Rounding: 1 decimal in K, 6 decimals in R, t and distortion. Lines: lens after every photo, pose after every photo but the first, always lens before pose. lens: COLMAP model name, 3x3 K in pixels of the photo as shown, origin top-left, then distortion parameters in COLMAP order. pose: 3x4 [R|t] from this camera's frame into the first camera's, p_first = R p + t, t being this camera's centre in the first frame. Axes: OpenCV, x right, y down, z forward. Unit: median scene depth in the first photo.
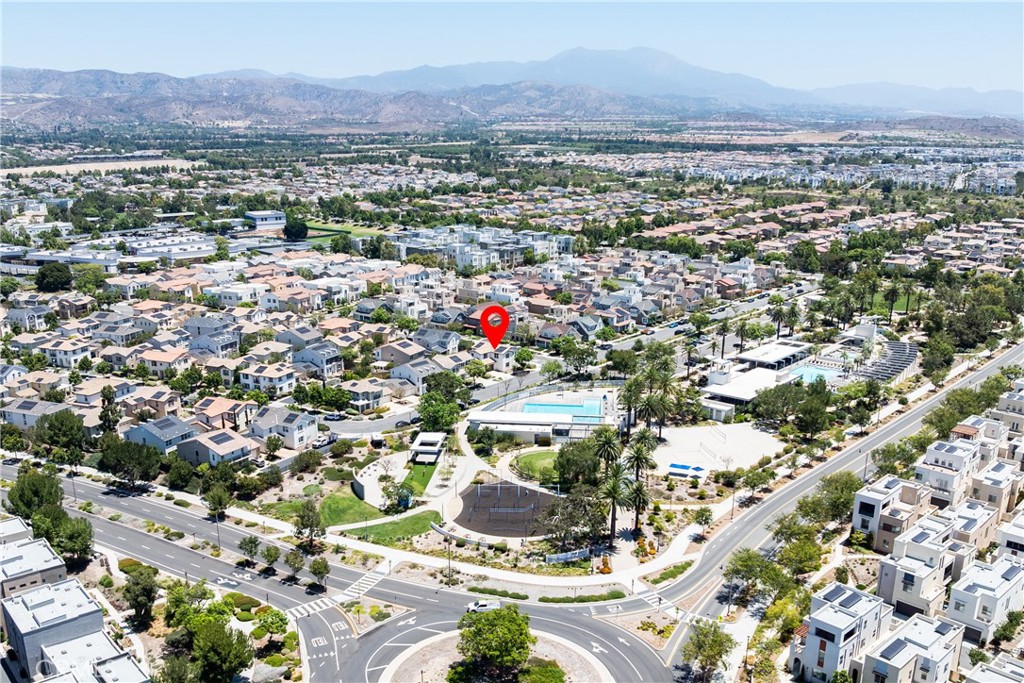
lens RADIAL K [[940.8, 0, 512.0], [0, 940.8, 341.5], [0, 0, 1]] dist [-0.019885, -0.006729]
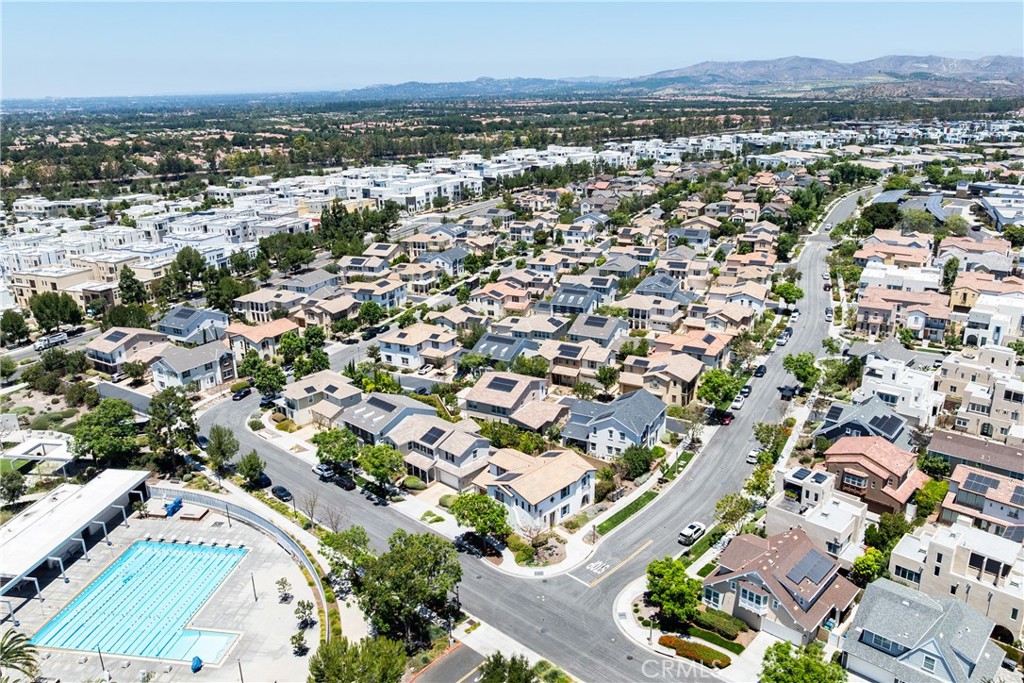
lens RADIAL K [[767.4, 0, 547.0], [0, 767.4, 342.4], [0, 0, 1]] dist [-0.031382, -0.008363]
pose [[-0.016931, 0.314582, -0.949079, 0.288759], [-0.213949, 0.926090, 0.310779, -0.155207], [0.976698, 0.208317, 0.051625, 0.918993]]
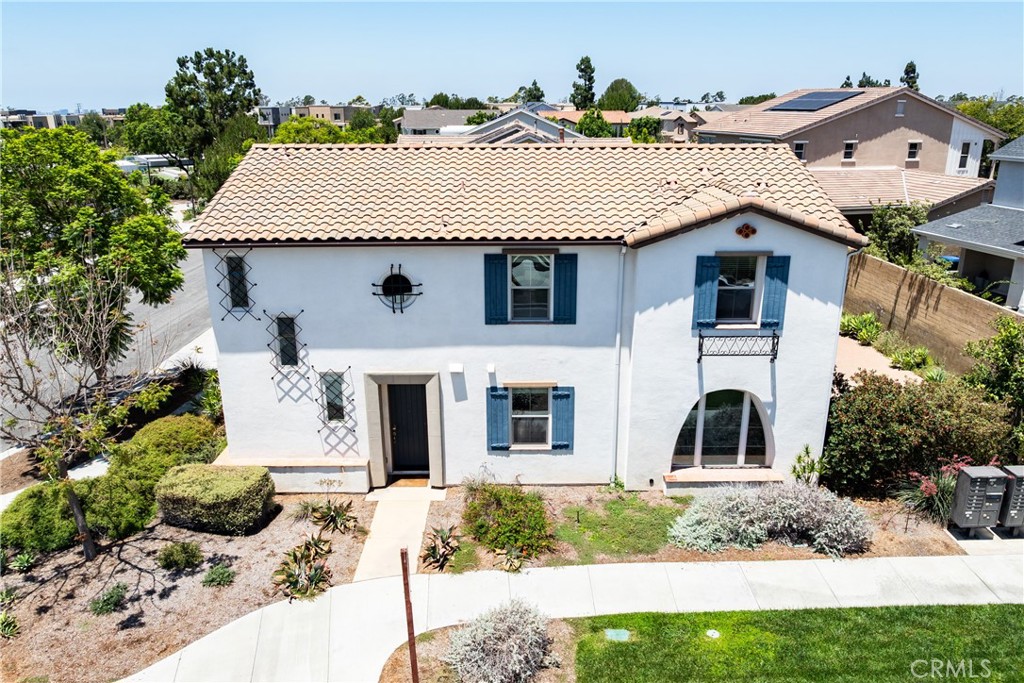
lens RADIAL K [[730.6, 0, 512.0], [0, 730.6, 341.5], [0, 0, 1]] dist [-0.042097, 0.002622]
pose [[-0.759581, 0.200968, -0.618586, 0.021923], [-0.143847, 0.875609, 0.461104, -0.010722], [0.634307, 0.439227, -0.636187, 0.988030]]
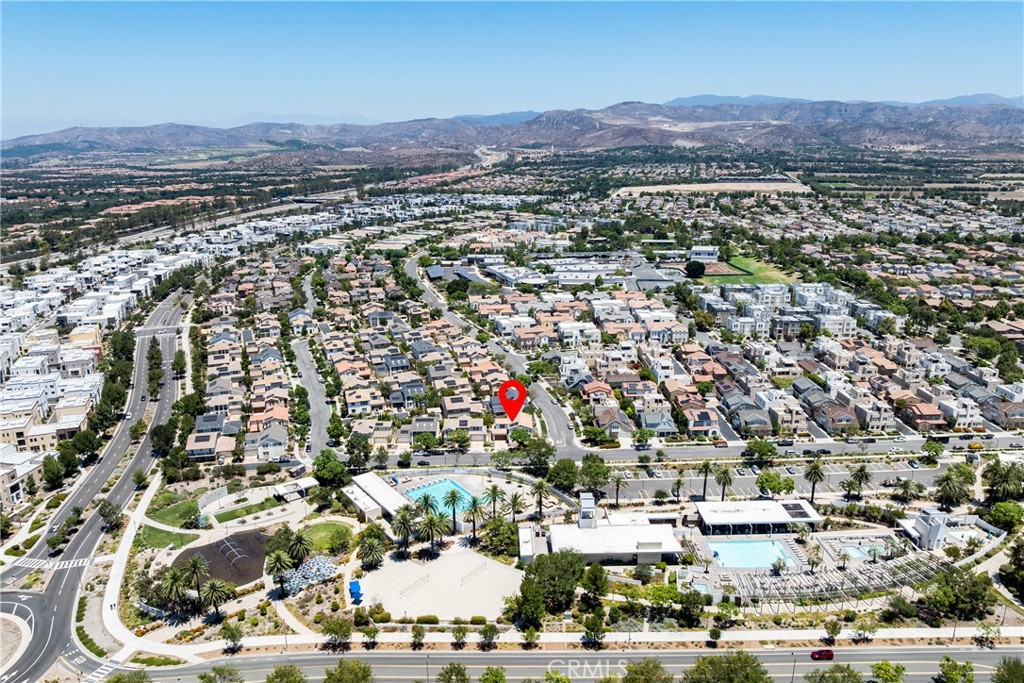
lens RADIAL K [[717.2, 0, 512.0], [0, 717.2, 341.5], [0, 0, 1]] dist [-0.037159, -0.002848]
pose [[0.667235, 0.195127, -0.718835, 0.558603], [-0.159376, 0.980126, 0.118119, -0.182067], [0.727597, 0.035752, 0.685073, 0.365334]]
